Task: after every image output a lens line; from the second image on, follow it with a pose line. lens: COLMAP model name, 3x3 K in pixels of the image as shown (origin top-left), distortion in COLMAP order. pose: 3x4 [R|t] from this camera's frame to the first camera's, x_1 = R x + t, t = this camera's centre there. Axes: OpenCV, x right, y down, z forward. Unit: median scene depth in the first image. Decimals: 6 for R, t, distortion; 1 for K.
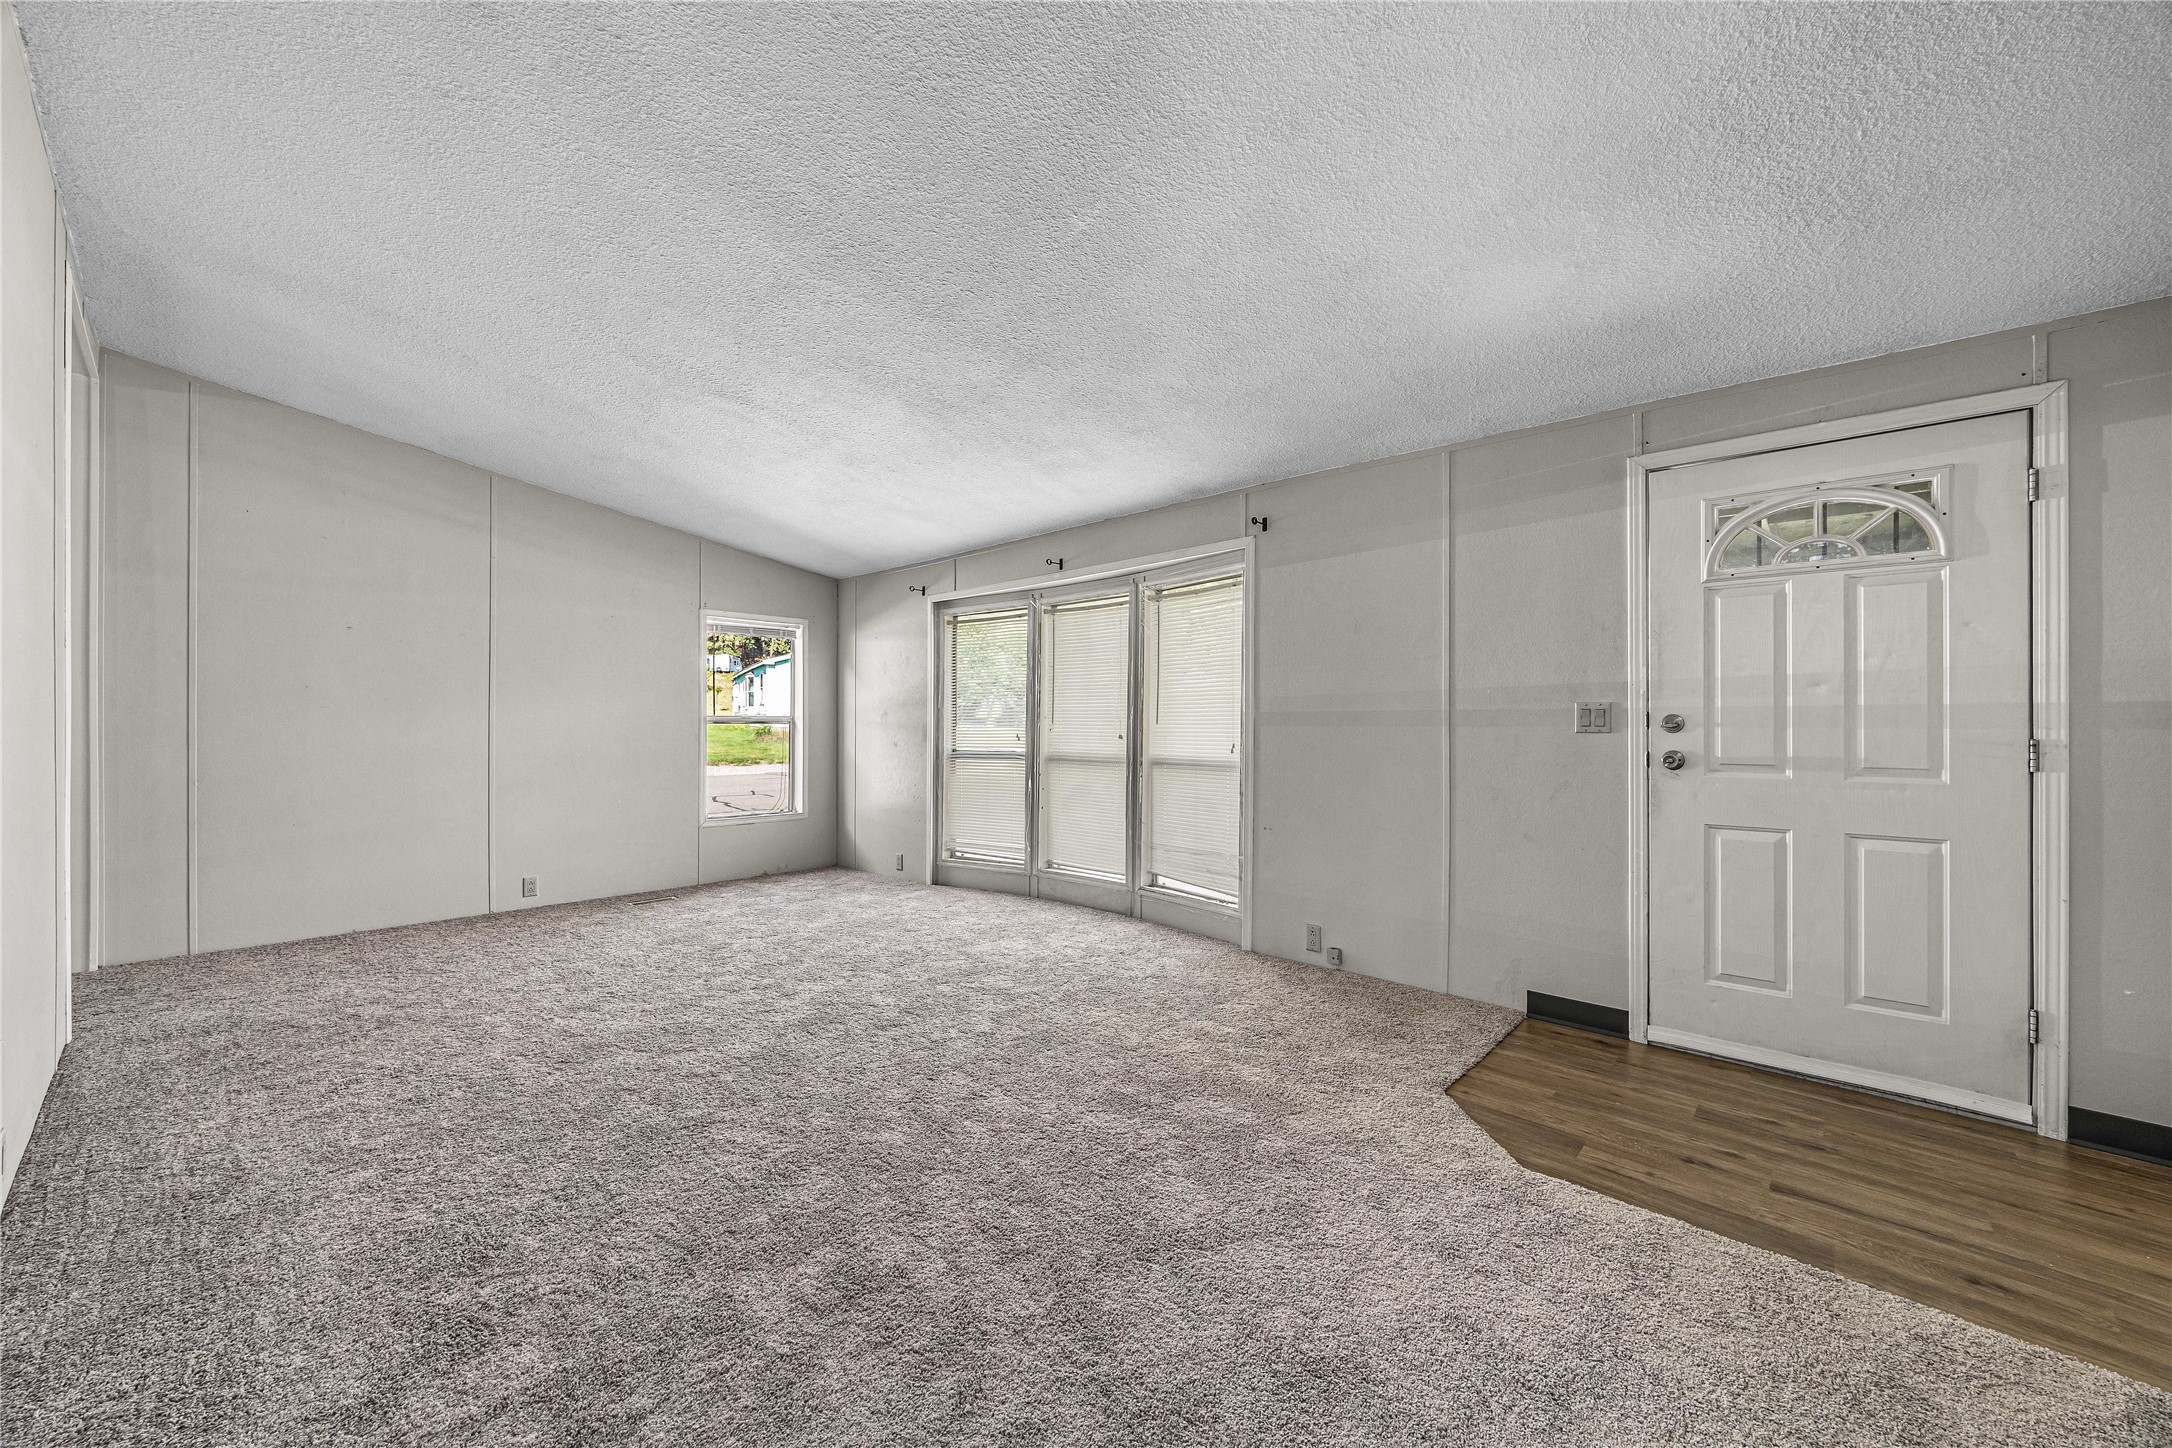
lens RADIAL K [[831.5, 0, 1090.0], [0, 831.5, 723.9], [0, 0, 1]] dist [-0.002512, -0.000171]
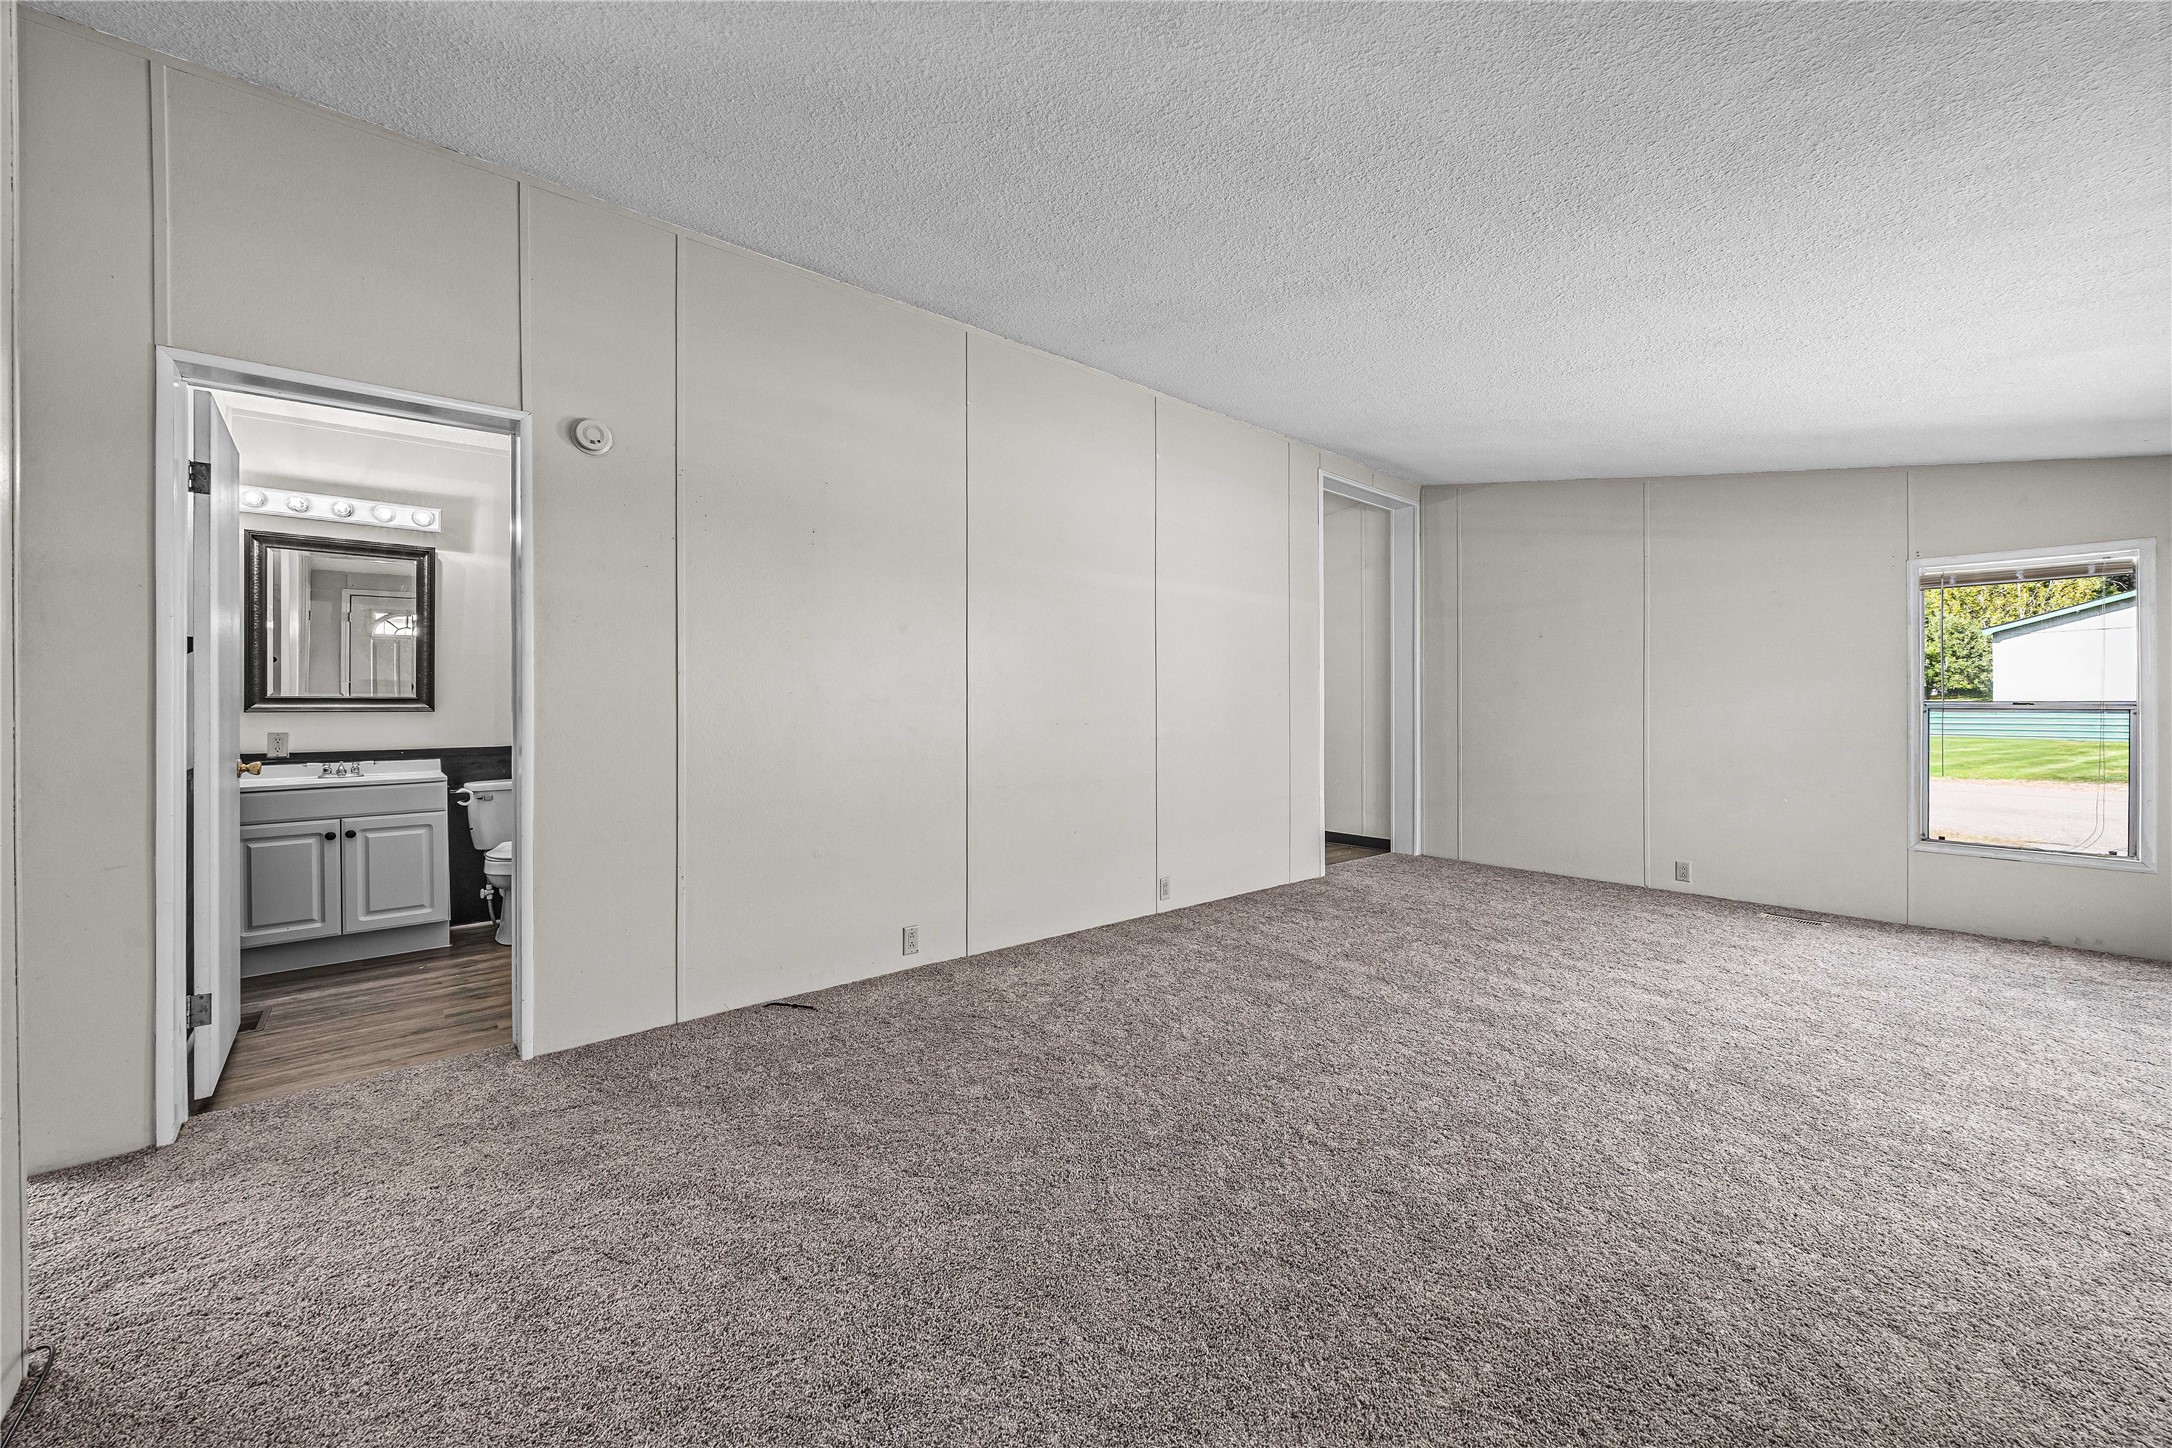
lens RADIAL K [[831.5, 0, 1094.5], [0, 831.5, 706.3], [0, 0, 1]] dist [-0.002512, -0.000171]
pose [[-0.102688, -0.000311, -0.994714, 0.421200], [-0.006452, 0.999979, 0.000353, -0.002246], [0.994693, 0.006454, -0.102688, 0.390336]]
